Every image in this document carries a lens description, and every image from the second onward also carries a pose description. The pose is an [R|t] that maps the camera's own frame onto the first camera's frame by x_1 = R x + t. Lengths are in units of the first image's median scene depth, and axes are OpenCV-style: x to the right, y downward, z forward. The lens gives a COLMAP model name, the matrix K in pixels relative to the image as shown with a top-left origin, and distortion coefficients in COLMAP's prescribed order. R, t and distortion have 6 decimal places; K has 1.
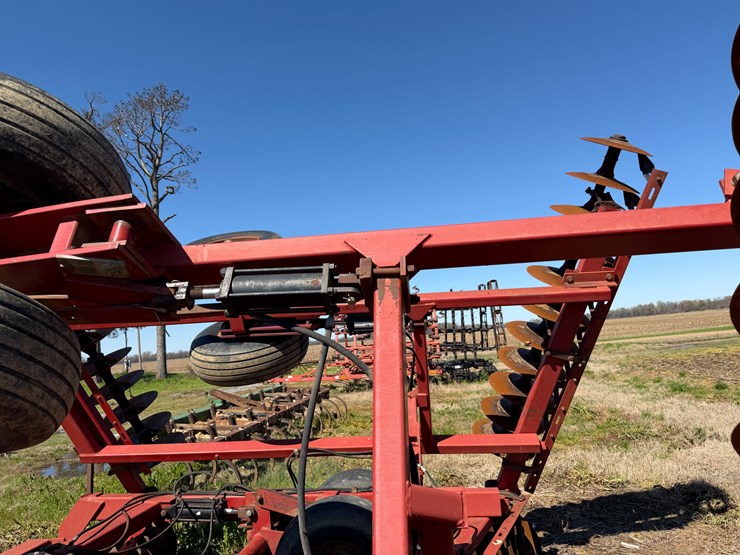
lens RADIAL K [[514.9, 0, 370.0], [0, 514.9, 277.5], [0, 0, 1]] dist [0.041451, -0.044670]
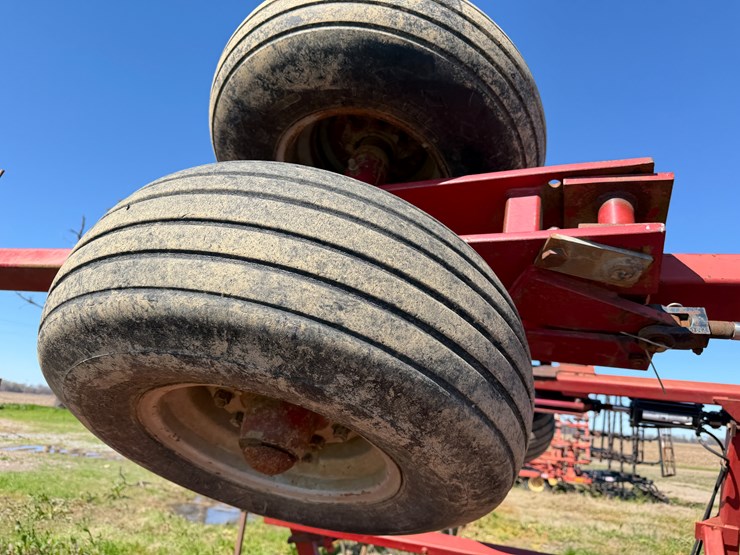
lens RADIAL K [[514.9, 0, 370.0], [0, 514.9, 277.5], [0, 0, 1]] dist [0.041451, -0.044670]
pose [[0.969910, 0.107044, -0.218671, -0.093985], [-0.137498, 0.982048, -0.129137, 0.016509], [0.200922, 0.155318, 0.967216, 0.050645]]
